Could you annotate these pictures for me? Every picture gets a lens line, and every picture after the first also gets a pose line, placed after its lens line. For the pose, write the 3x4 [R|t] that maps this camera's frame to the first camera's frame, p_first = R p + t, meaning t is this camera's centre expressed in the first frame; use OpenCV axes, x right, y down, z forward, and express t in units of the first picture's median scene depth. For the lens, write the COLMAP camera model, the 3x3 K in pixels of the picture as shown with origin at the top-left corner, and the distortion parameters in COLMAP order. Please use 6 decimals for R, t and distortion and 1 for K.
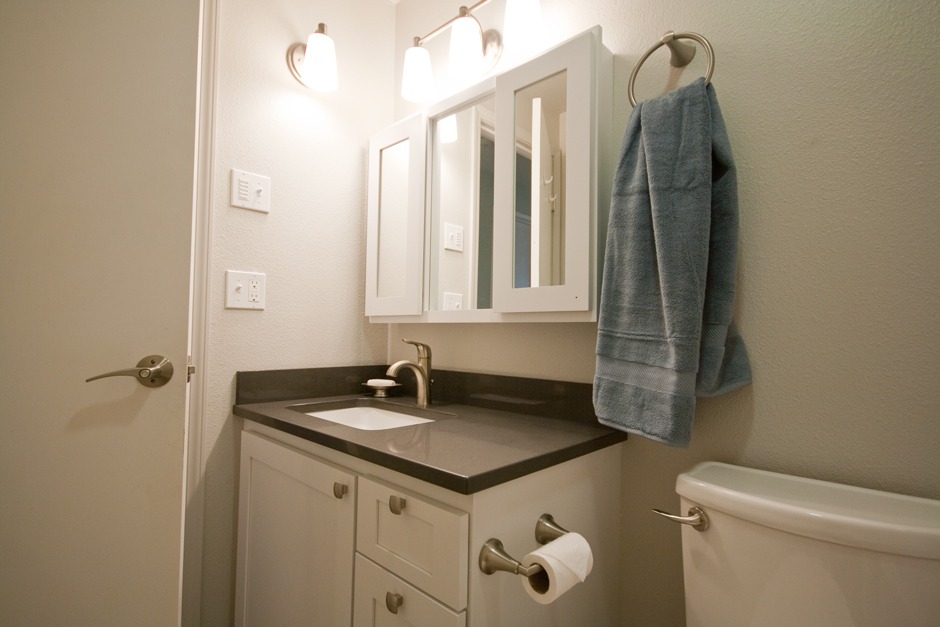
lens RADIAL K [[428.6, 0, 470.3], [0, 428.6, 321.9], [0, 0, 1]] dist [-0.003629, -0.000198]
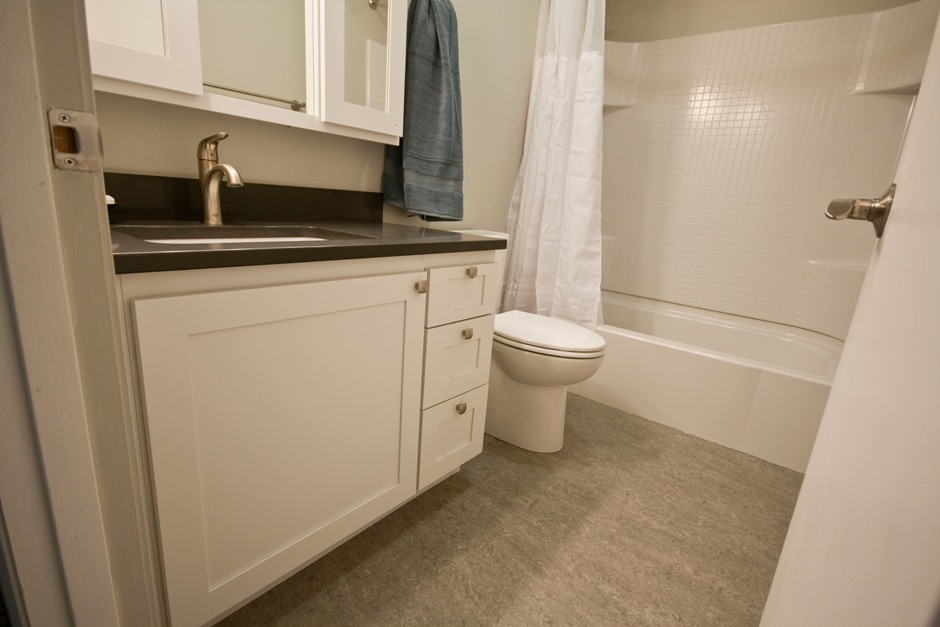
lens RADIAL K [[444.8, 0, 470.0], [0, 444.8, 313.5], [0, 0, 1]] dist [-0.005513, -0.000781]
pose [[-0.009650, -0.263176, 0.964699, -1.218221], [-0.104450, 0.959732, 0.260776, 0.113774], [-0.994483, -0.098246, -0.036750, 0.747047]]
